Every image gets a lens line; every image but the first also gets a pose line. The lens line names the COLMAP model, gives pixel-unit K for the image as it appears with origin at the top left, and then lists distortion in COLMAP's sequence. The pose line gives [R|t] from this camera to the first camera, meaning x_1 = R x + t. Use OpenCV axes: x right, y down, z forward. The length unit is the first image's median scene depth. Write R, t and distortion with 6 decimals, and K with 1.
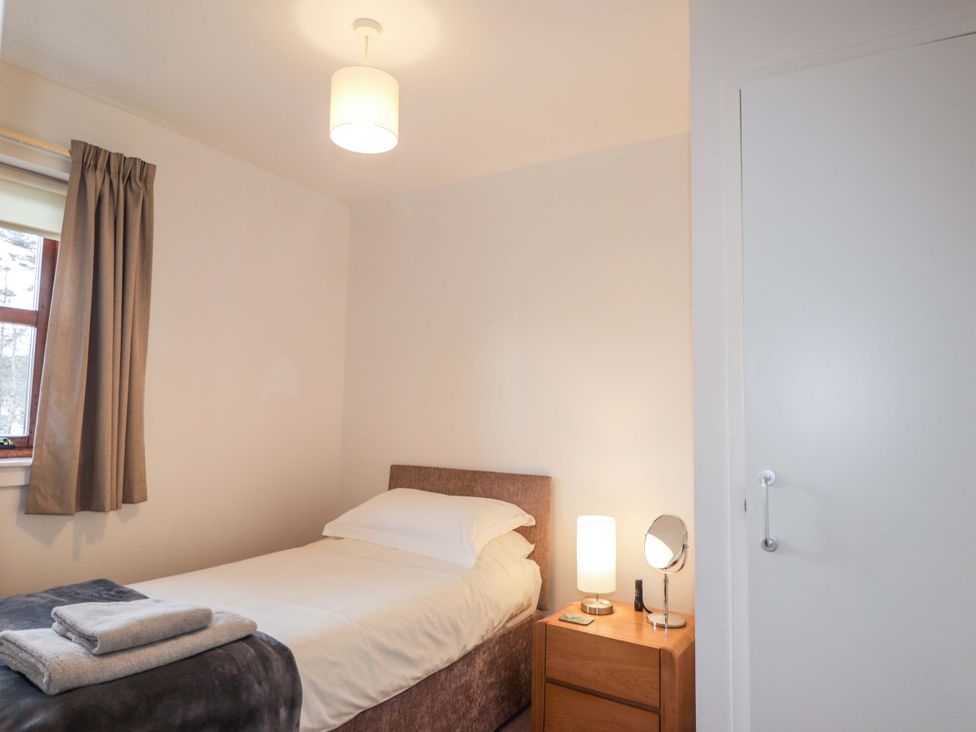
lens RADIAL K [[587.5, 0, 488.0], [0, 587.5, 366.0], [0, 0, 1]] dist [0.015991, -0.024982]
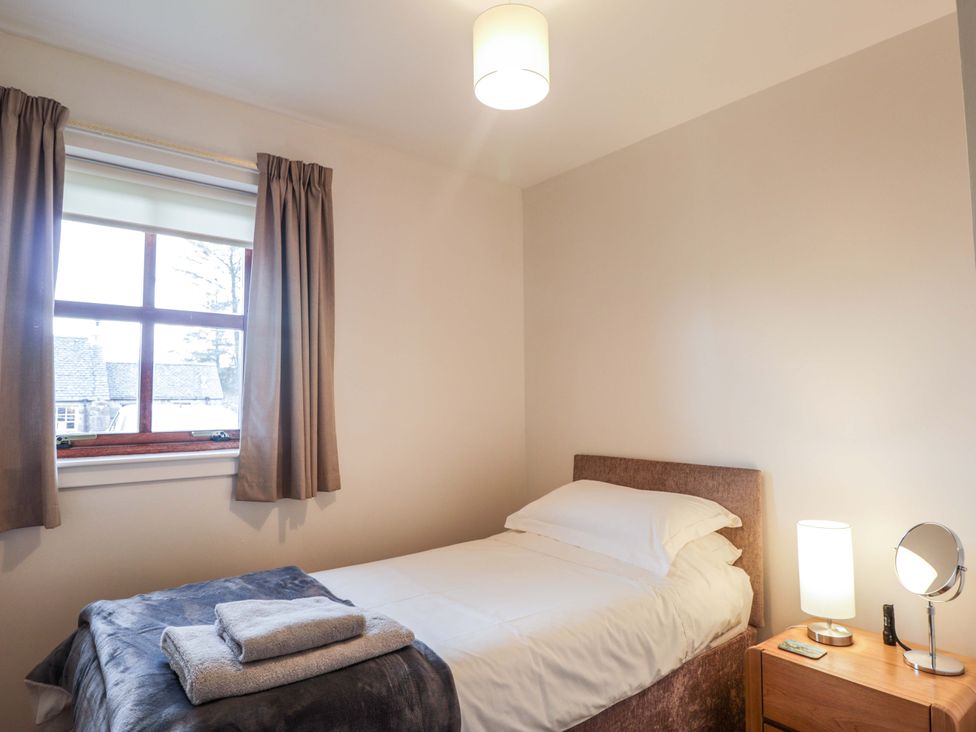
lens RADIAL K [[587.5, 0, 488.0], [0, 587.5, 366.0], [0, 0, 1]] dist [0.015991, -0.024982]
pose [[0.949363, -0.043747, -0.311121, 0.008877], [0.049949, 0.998680, 0.011988, 0.011777], [0.310186, -0.026921, 0.950295, 0.106764]]
